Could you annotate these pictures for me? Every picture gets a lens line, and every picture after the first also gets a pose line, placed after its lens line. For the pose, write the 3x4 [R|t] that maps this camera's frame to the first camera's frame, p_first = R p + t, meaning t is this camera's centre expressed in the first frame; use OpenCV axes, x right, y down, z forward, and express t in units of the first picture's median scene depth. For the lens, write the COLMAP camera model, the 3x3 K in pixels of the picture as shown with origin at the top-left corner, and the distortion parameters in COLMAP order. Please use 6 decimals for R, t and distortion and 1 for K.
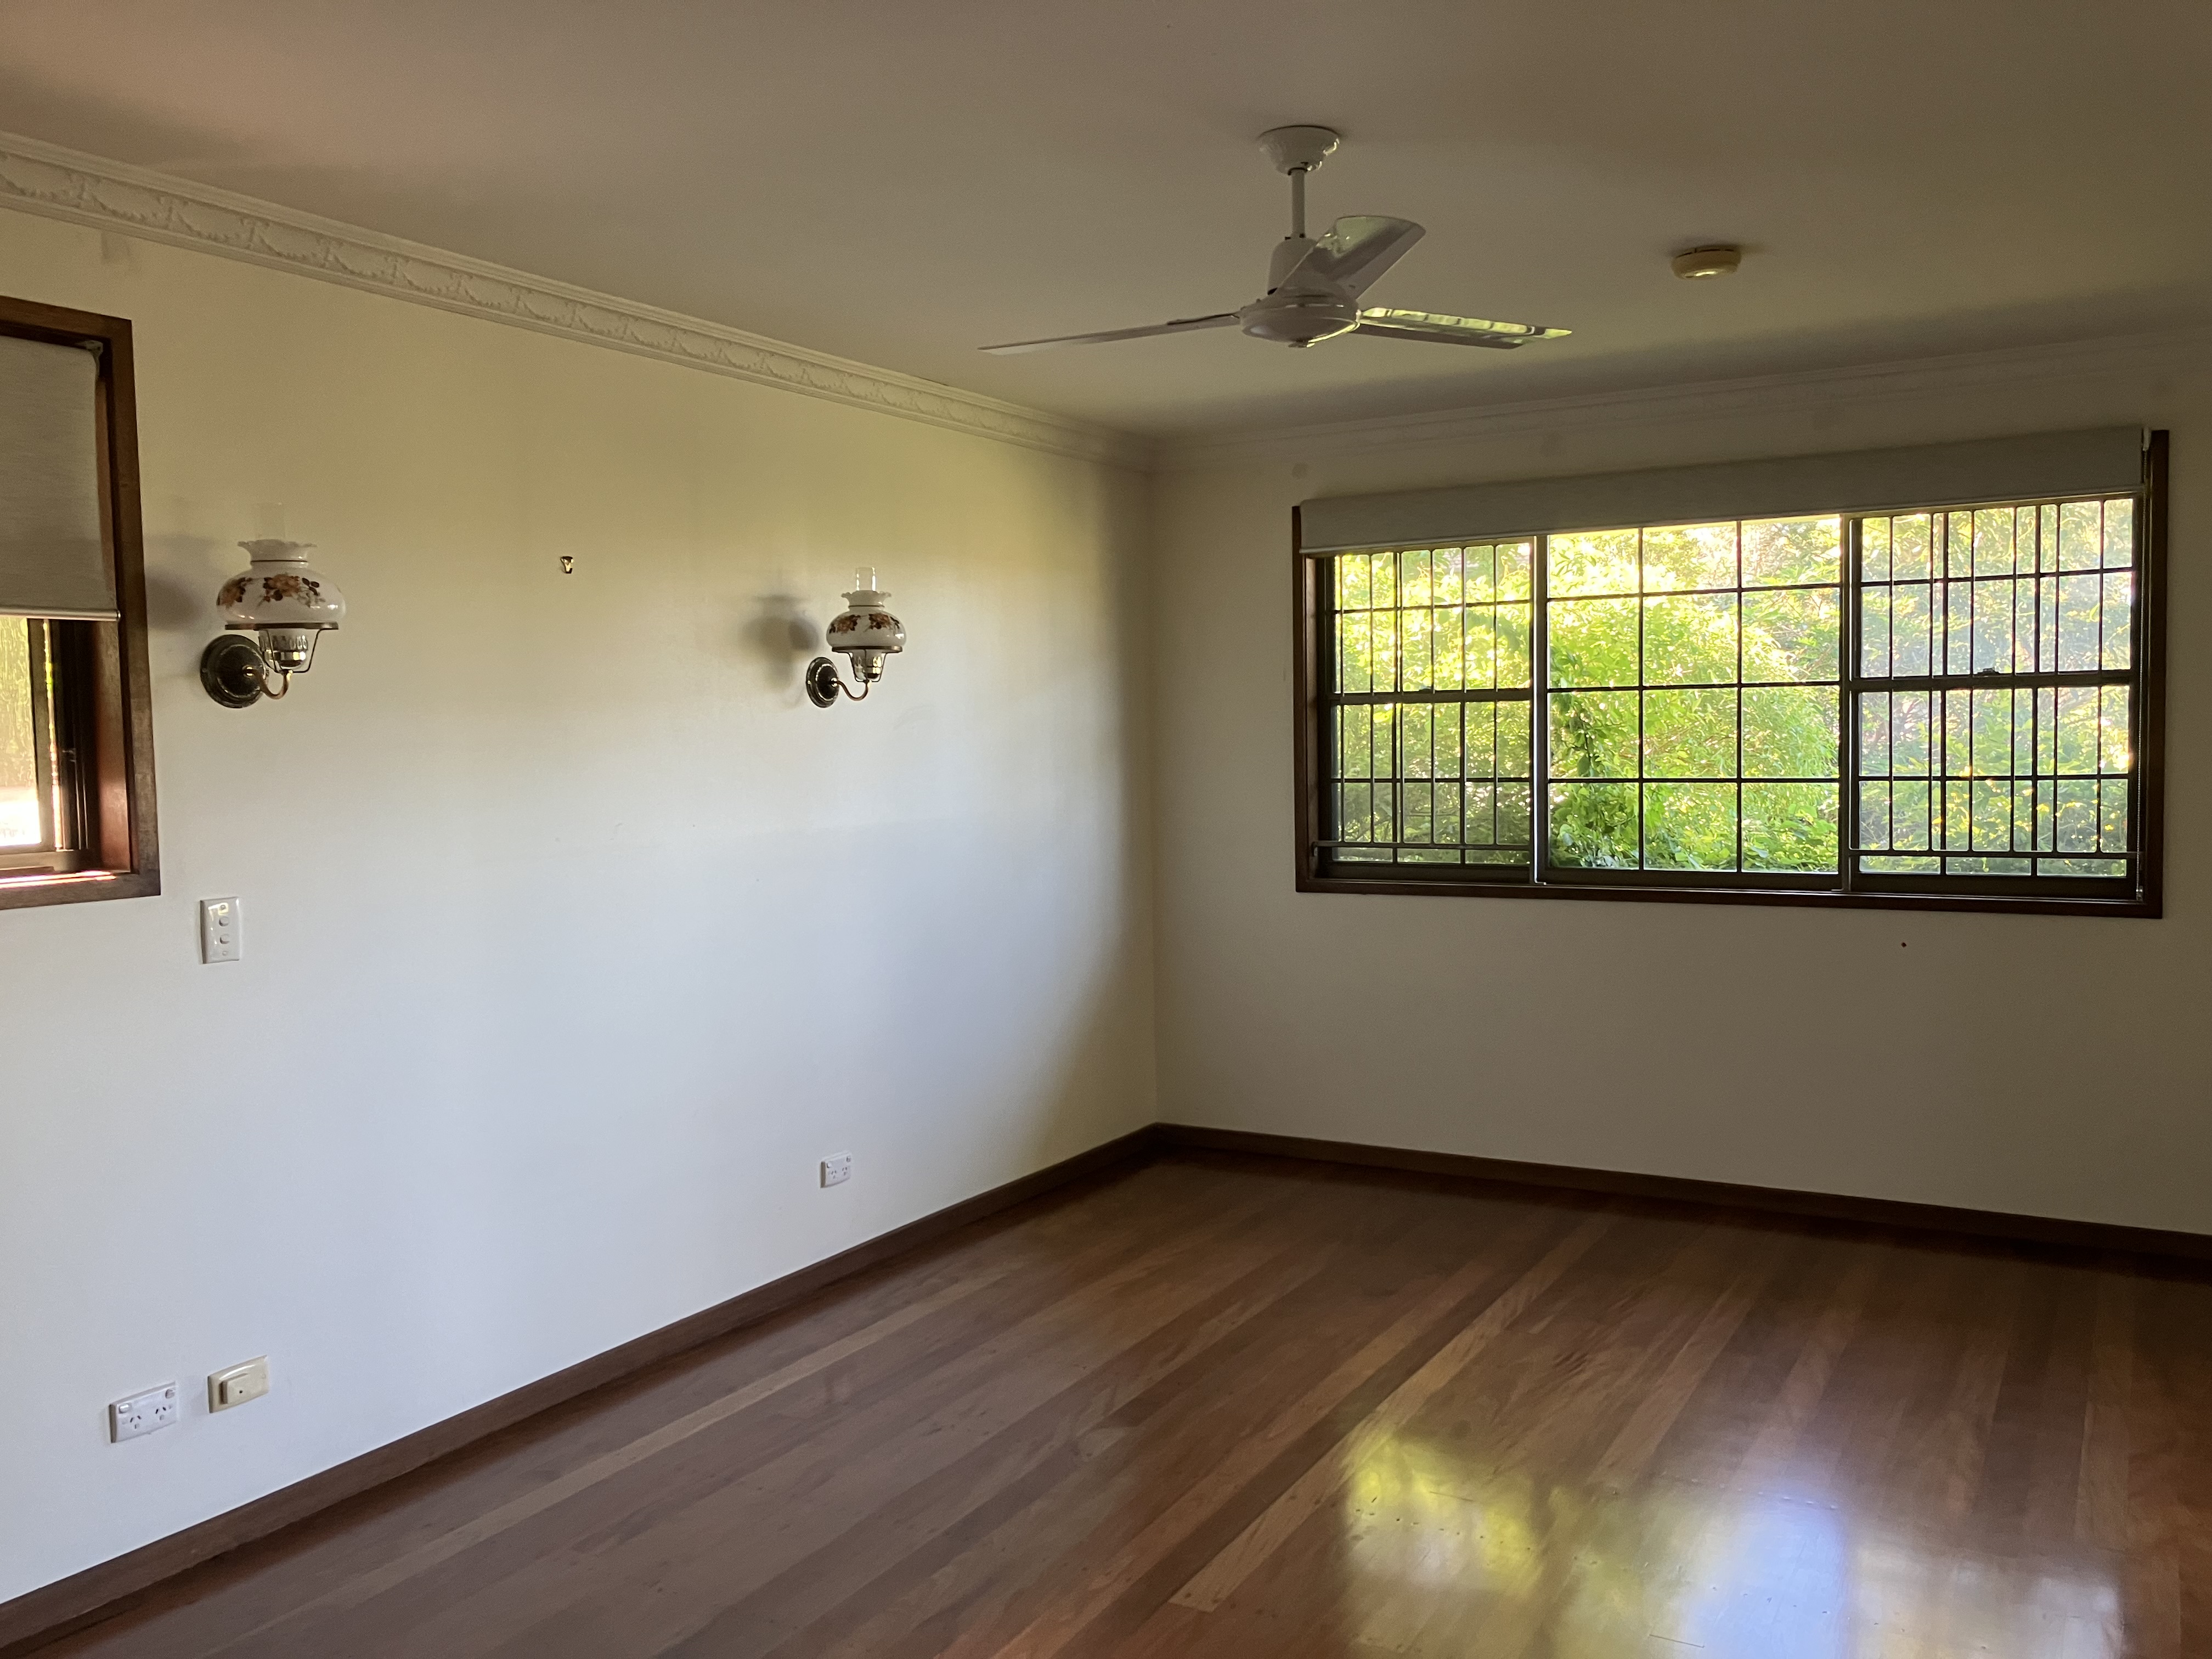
lens RADIAL K [[1807.2, 0, 1127.8], [0, 1807.2, 849.9], [0, 0, 1]] dist [0.048252, -0.056123]
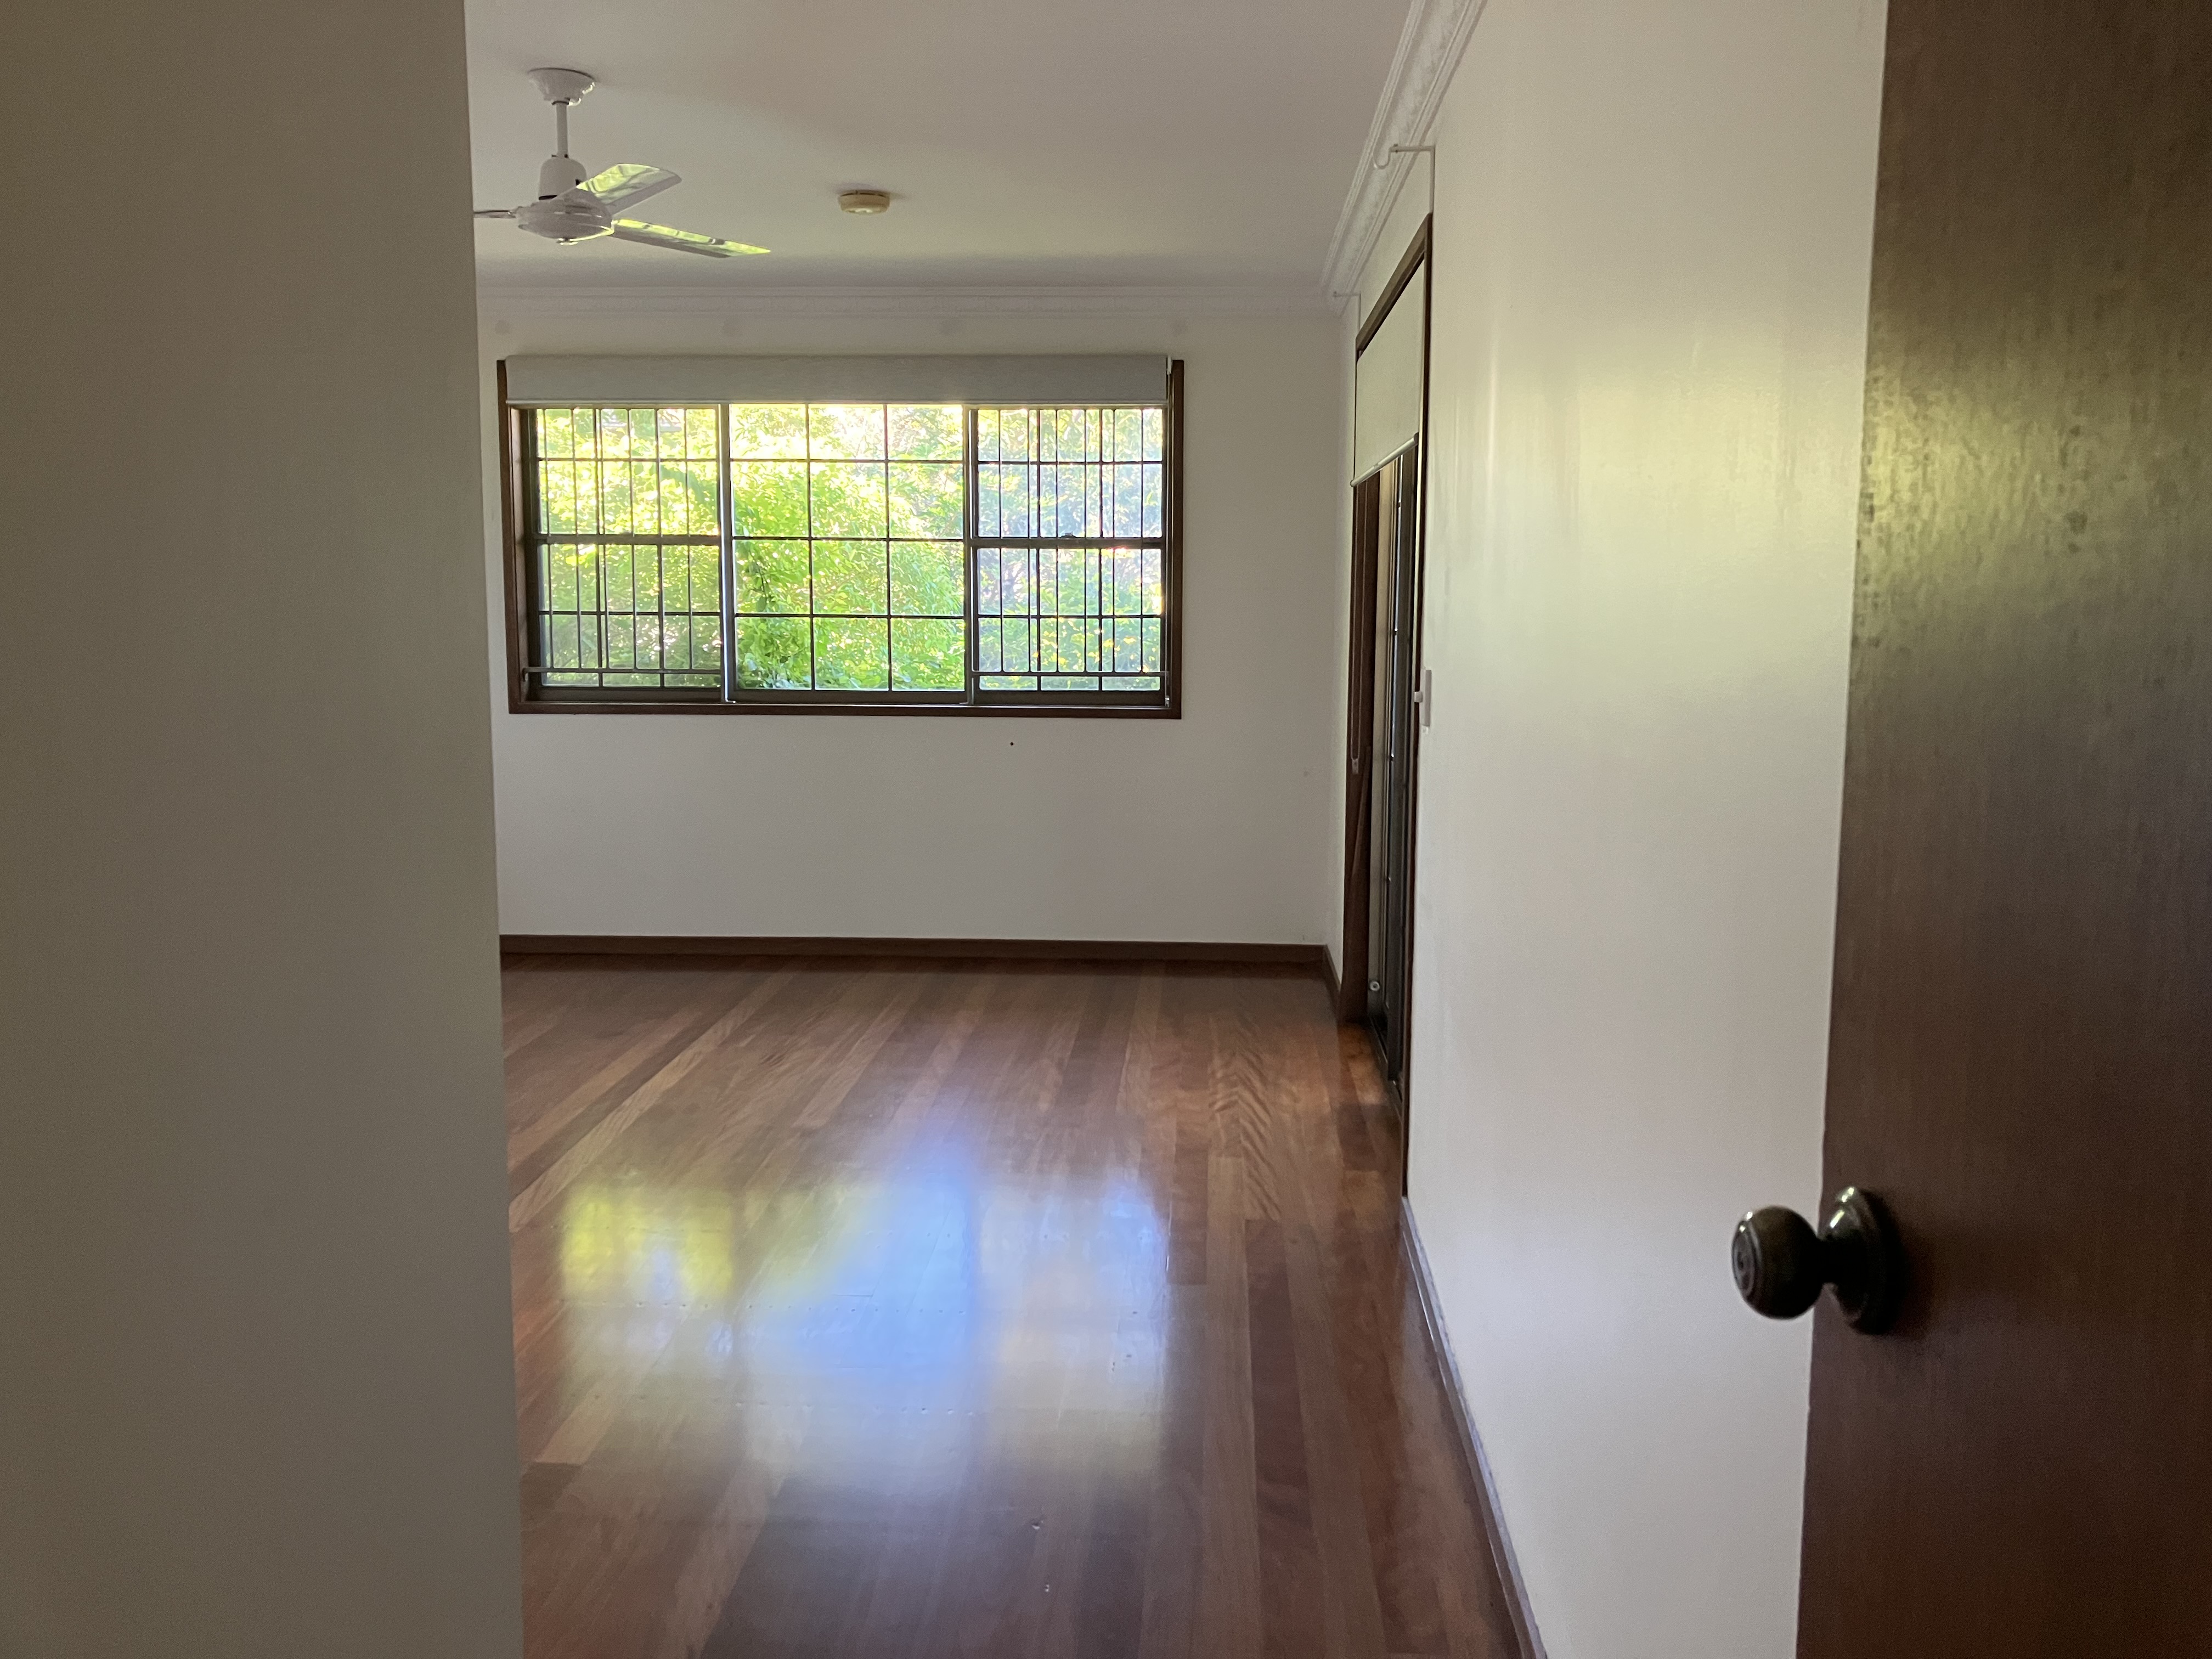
lens RADIAL K [[1807.2, 0, 1110.8], [0, 1807.2, 805.7], [0, 0, 1]] dist [0.048252, -0.056123]
pose [[0.898411, -0.027040, 0.438322, -0.075893], [0.006526, 0.998814, 0.048239, 0.033927], [-0.439107, -0.040478, 0.897523, -0.189516]]
